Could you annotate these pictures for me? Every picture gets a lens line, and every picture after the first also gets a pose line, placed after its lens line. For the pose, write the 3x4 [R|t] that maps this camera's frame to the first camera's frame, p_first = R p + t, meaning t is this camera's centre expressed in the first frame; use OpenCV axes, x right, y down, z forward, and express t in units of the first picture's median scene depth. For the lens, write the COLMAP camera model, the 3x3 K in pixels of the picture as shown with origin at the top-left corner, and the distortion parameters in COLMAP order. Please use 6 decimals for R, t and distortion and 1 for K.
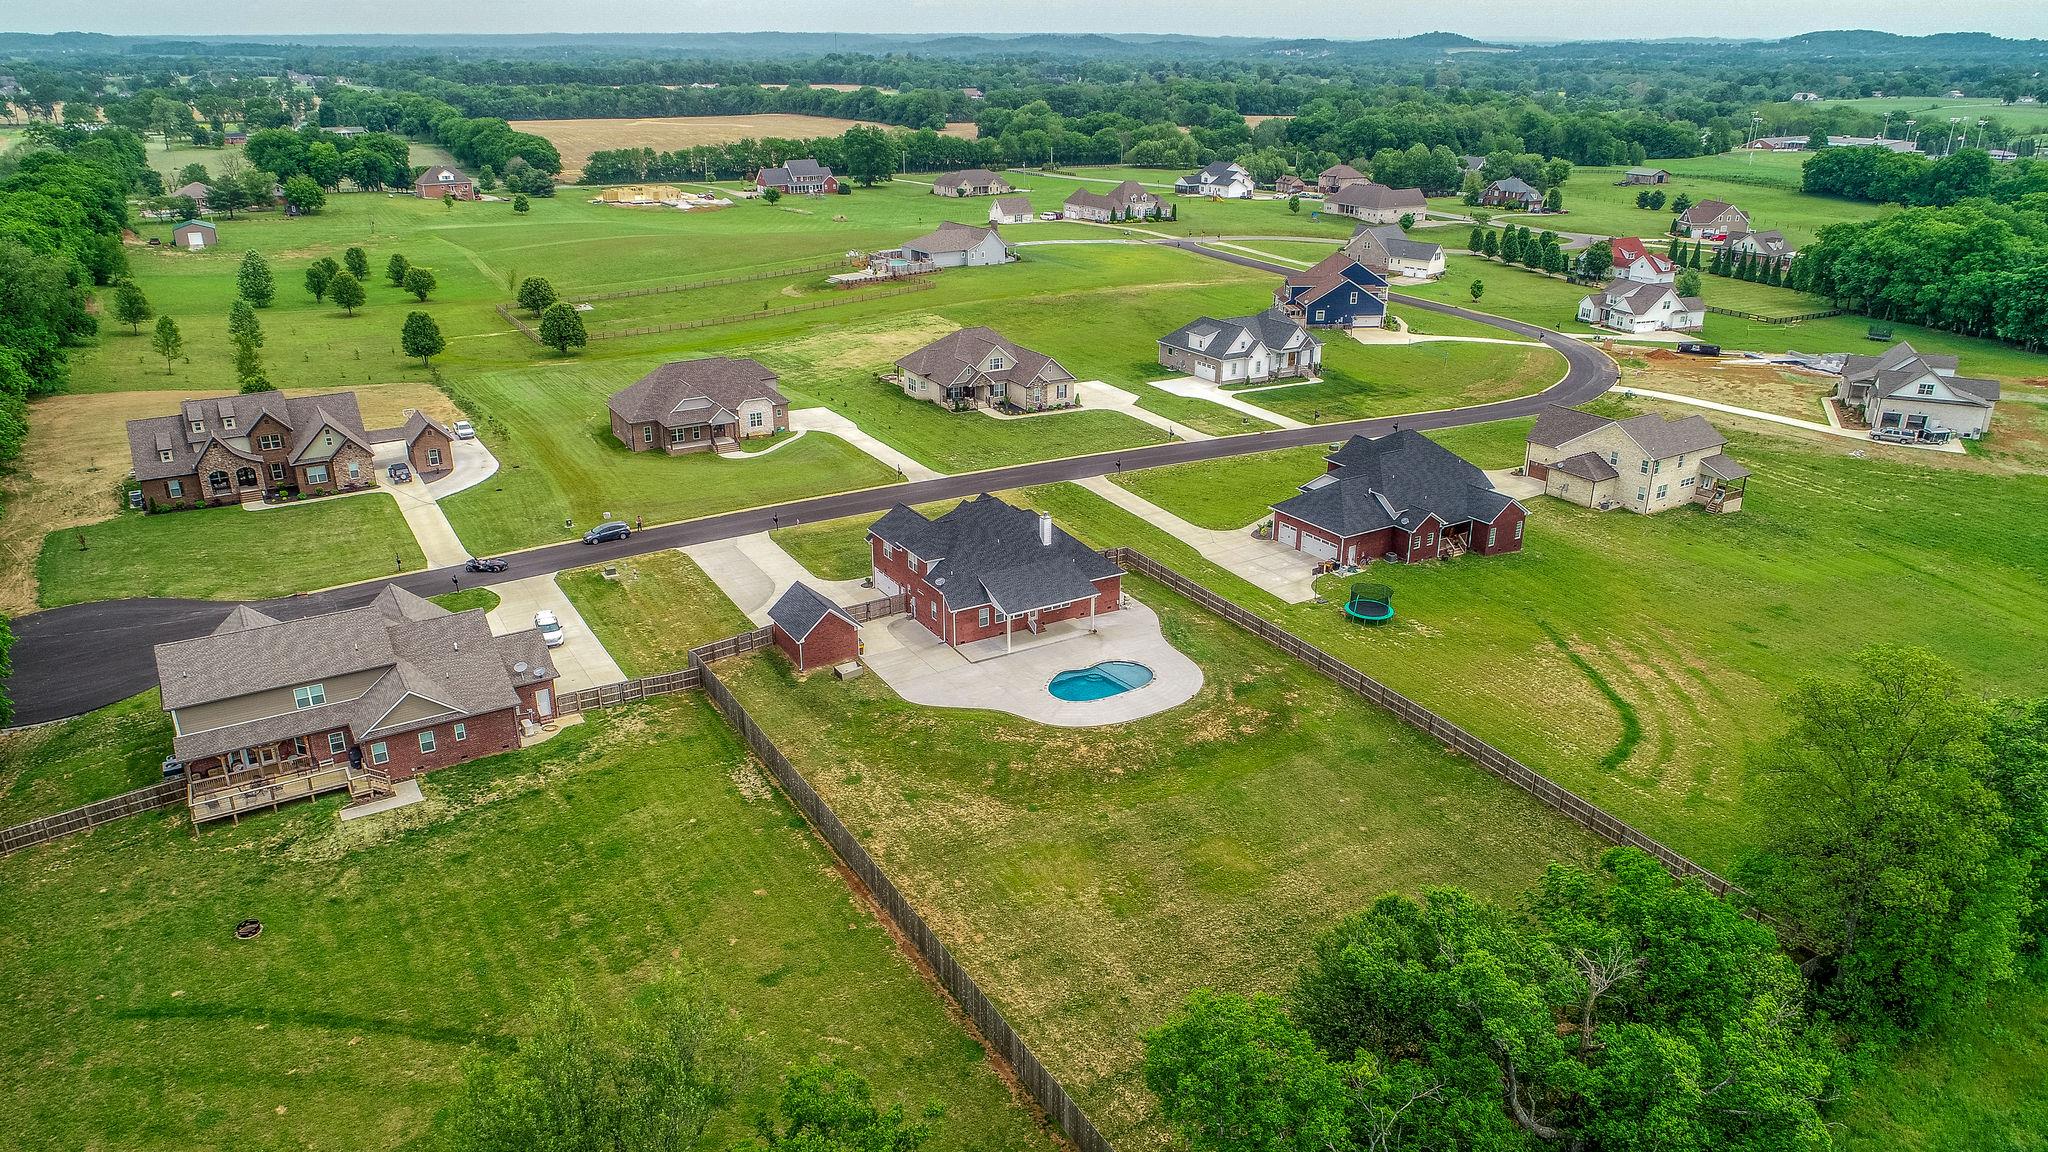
lens RADIAL K [[1361.0, 0, 1024.0], [0, 1361.0, 576.0], [0, 0, 1]] dist [-0.005643, -0.004678]
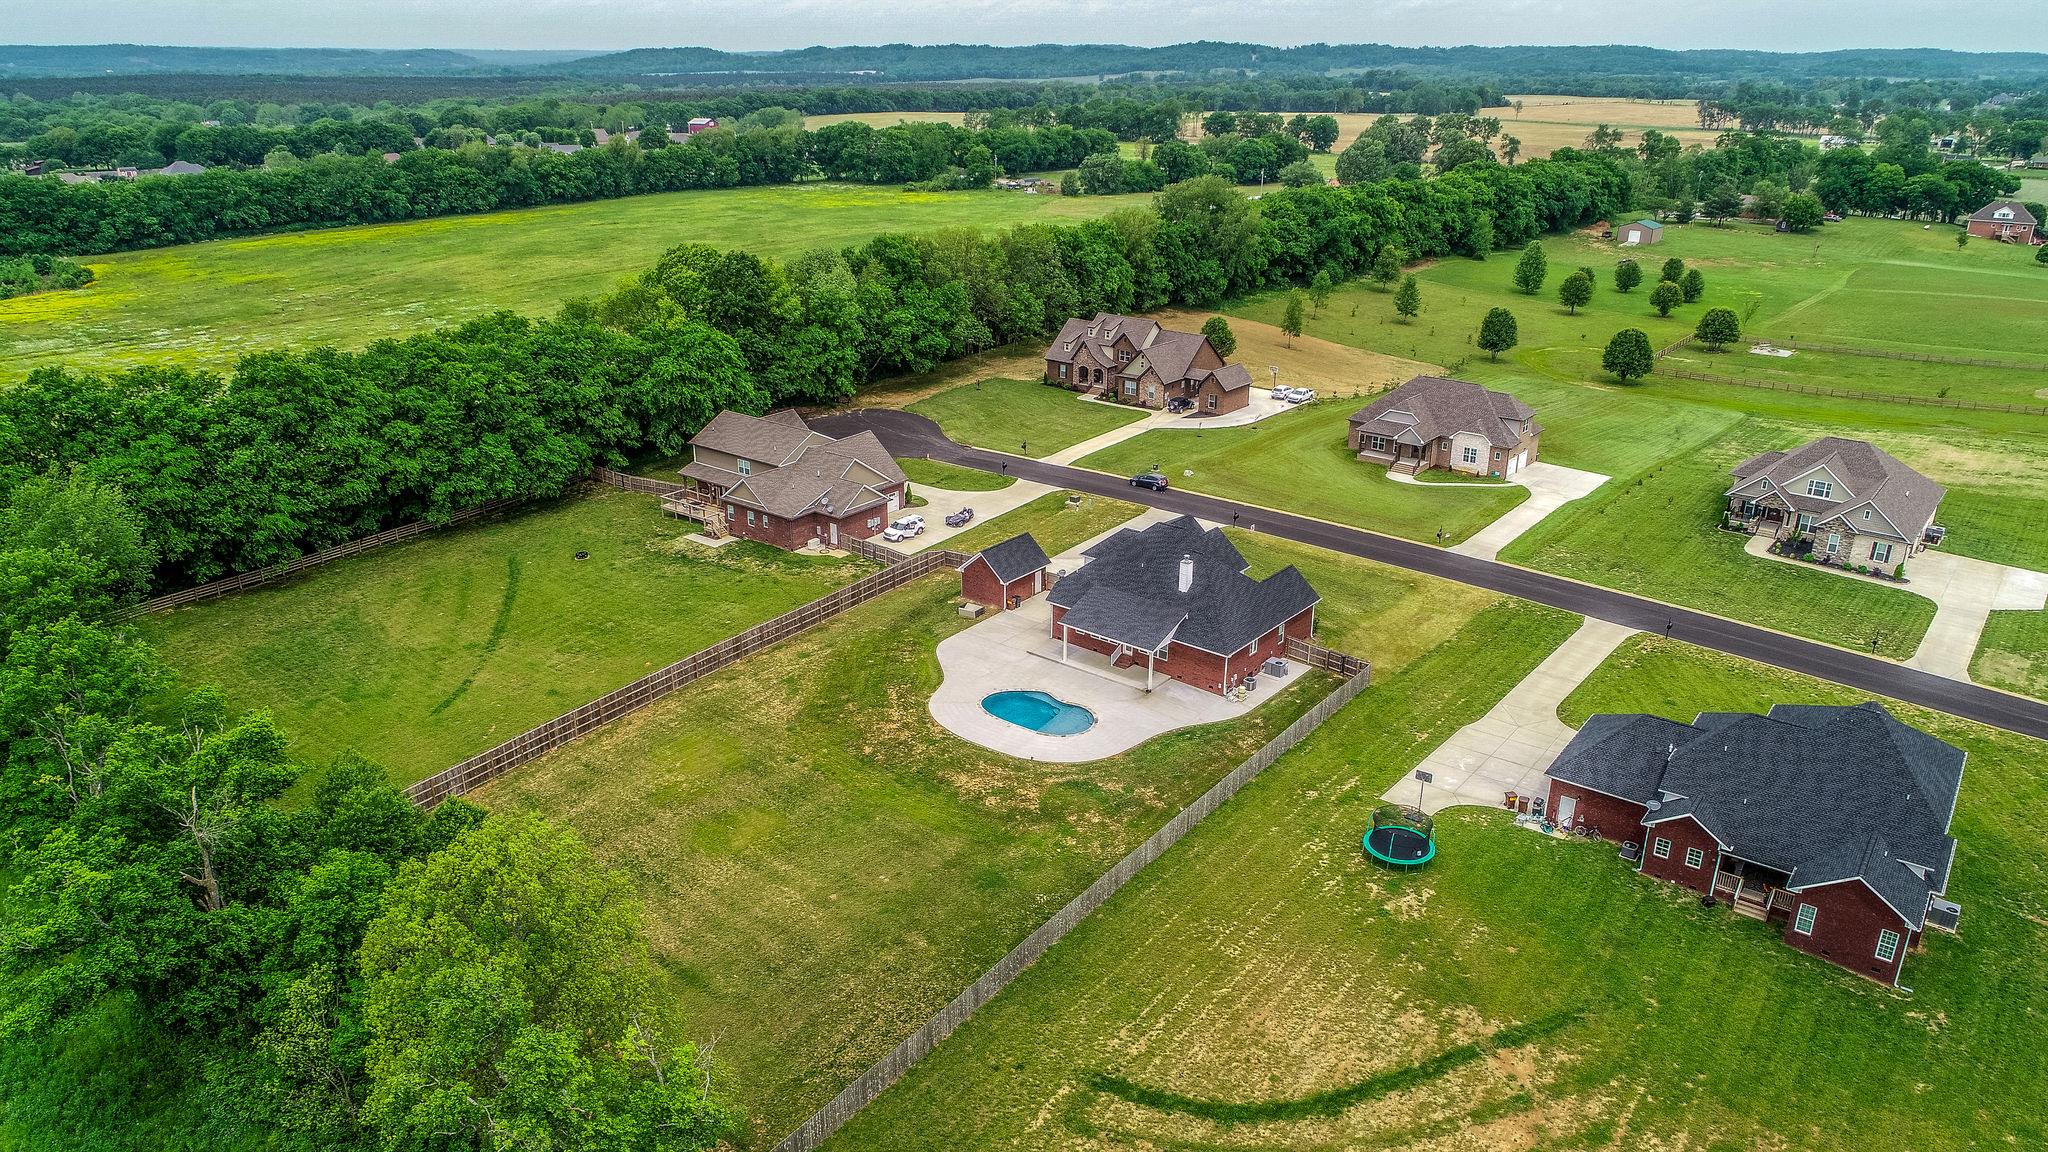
lens RADIAL K [[1369.4, 0, 1028.5], [0, 1369.4, 579.6], [0, 0, 1]] dist [-0.004709, -0.003316]
pose [[0.351244, 0.339089, -0.872723, 0.501592], [-0.350373, 0.911991, 0.213332, -0.122032], [0.868255, 0.230847, 0.439139, 0.325196]]
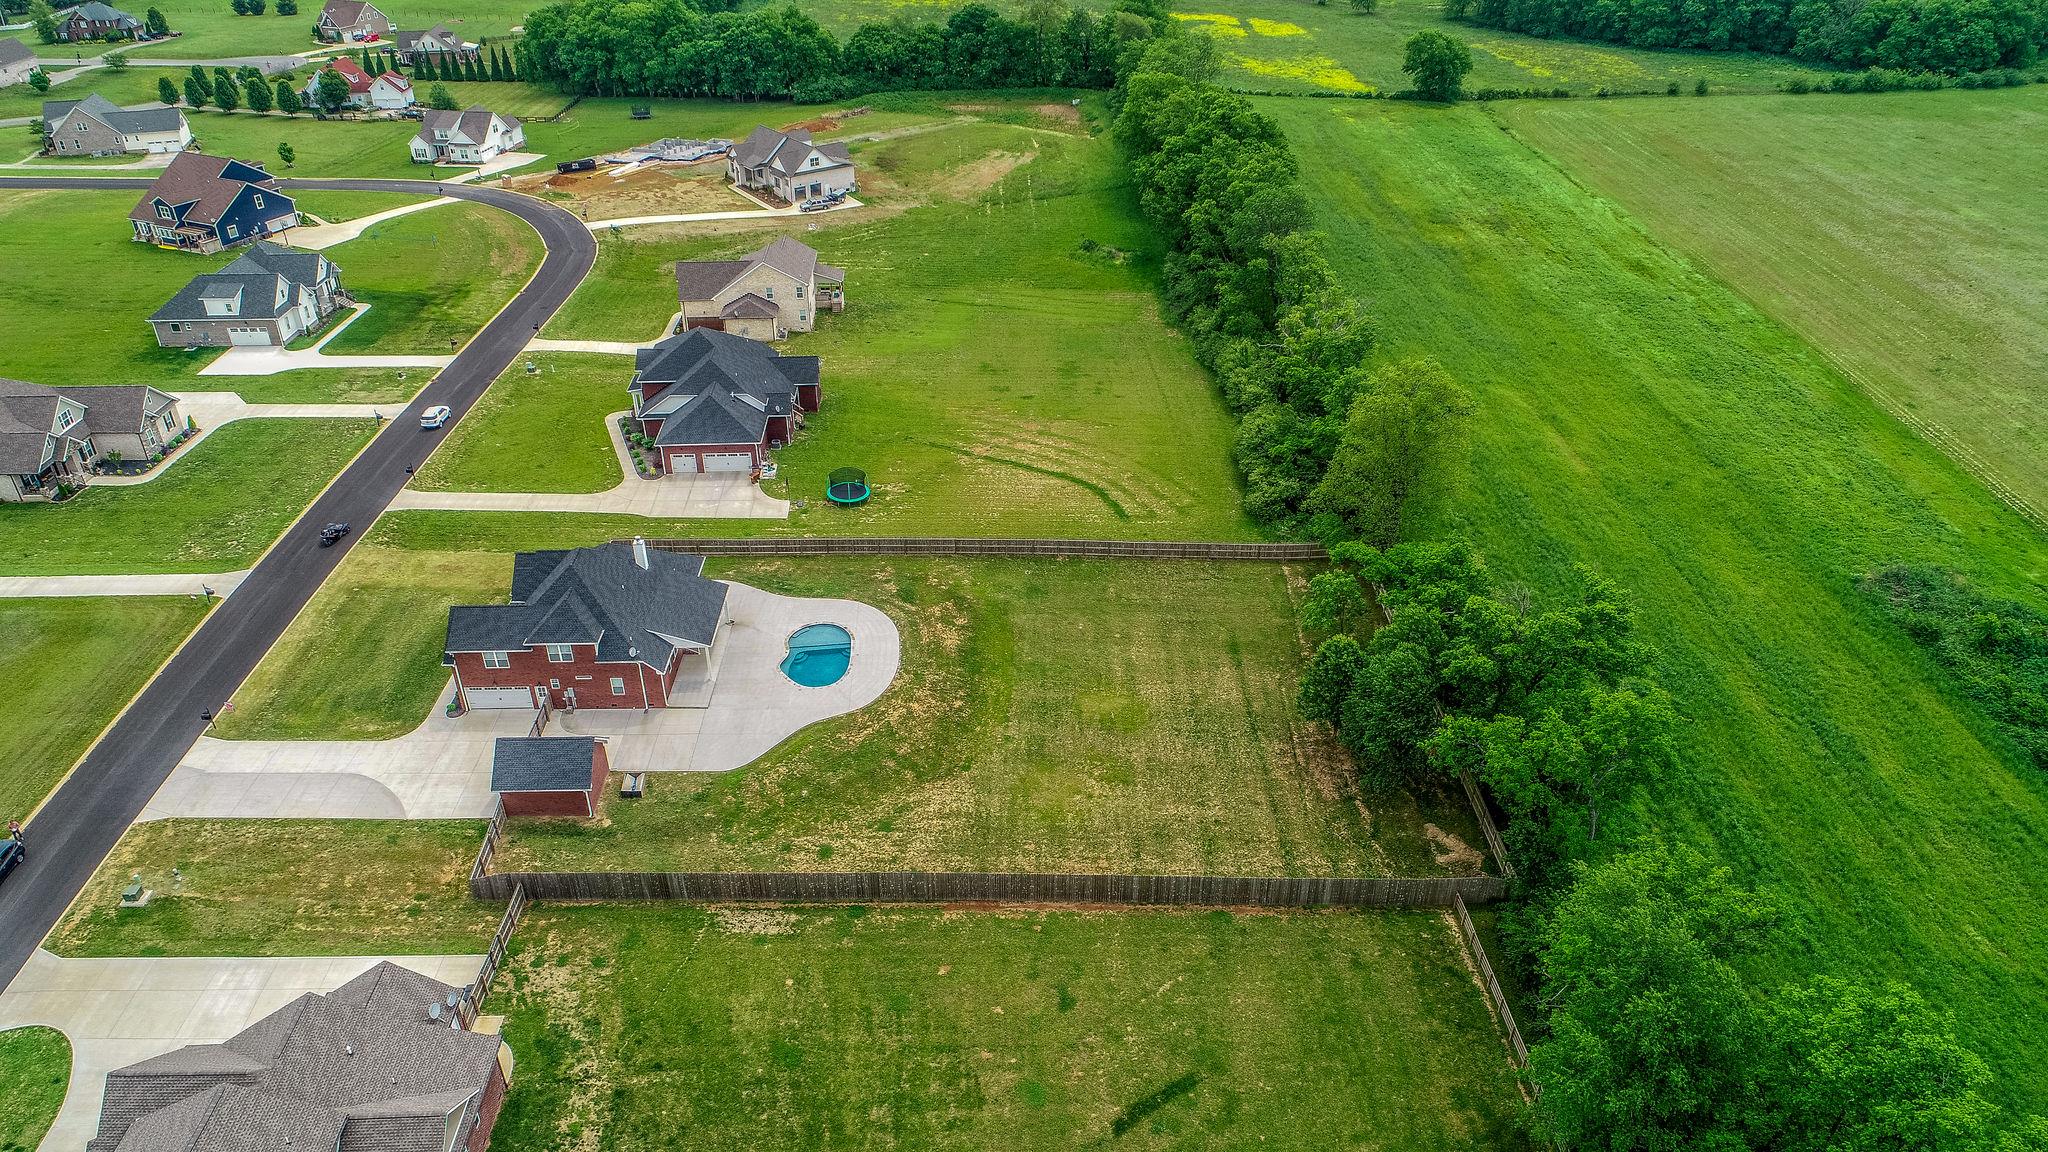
lens RADIAL K [[1361.0, 0, 1024.0], [0, 1361.0, 576.0], [0, 0, 1]] dist [-0.005643, -0.004678]
pose [[0.495823, -0.454072, 0.740256, -0.356656], [0.325171, 0.887475, 0.326577, -0.155017], [-0.805248, 0.078785, 0.587681, 0.151964]]
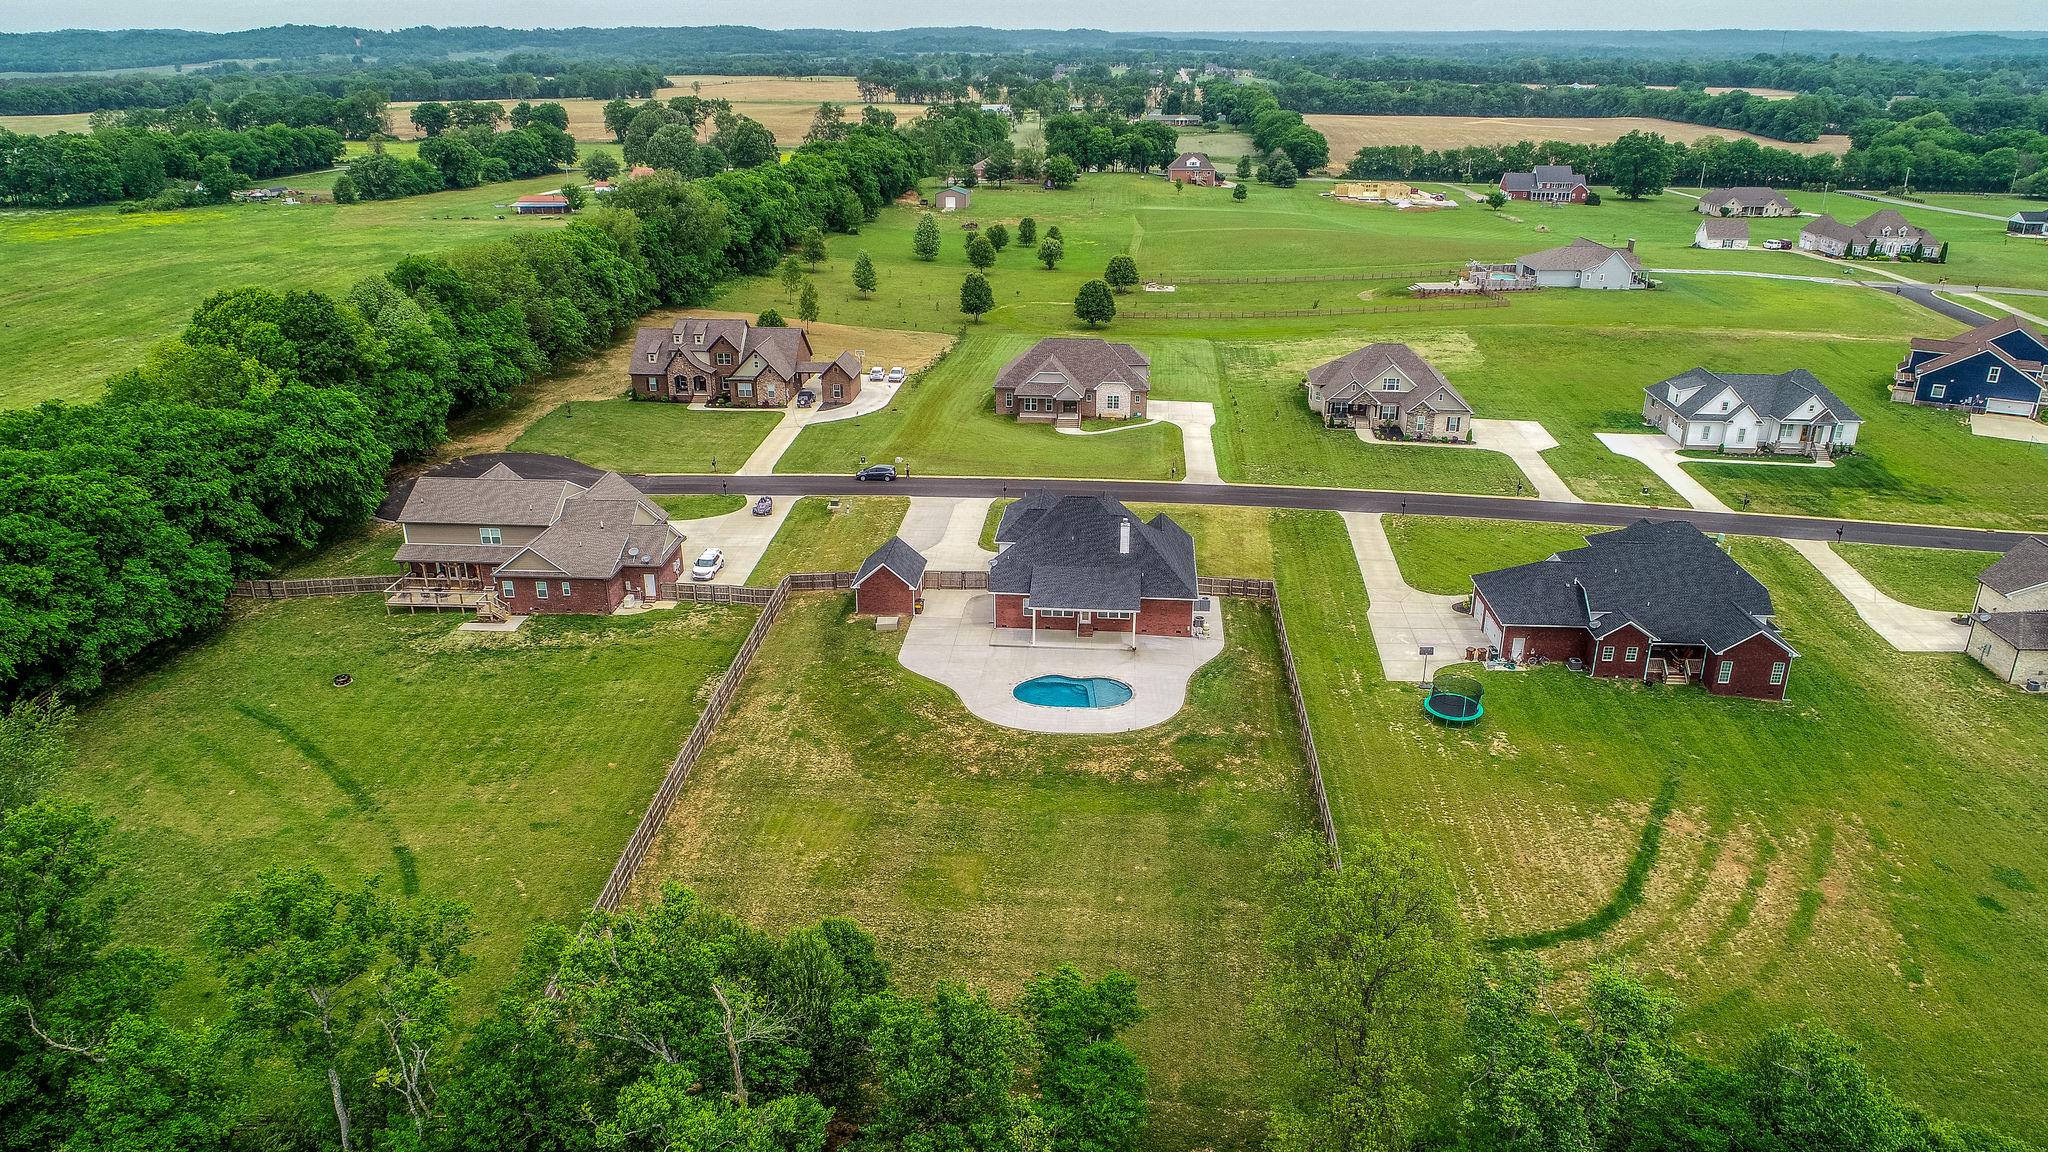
lens RADIAL K [[1369.4, 0, 1028.5], [0, 1369.4, 579.6], [0, 0, 1]] dist [-0.004709, -0.003316]
pose [[0.814794, 0.213551, -0.538986, 0.318513], [-0.212591, 0.974982, 0.064918, -0.034361], [0.539365, 0.061689, 0.839809, 0.089293]]
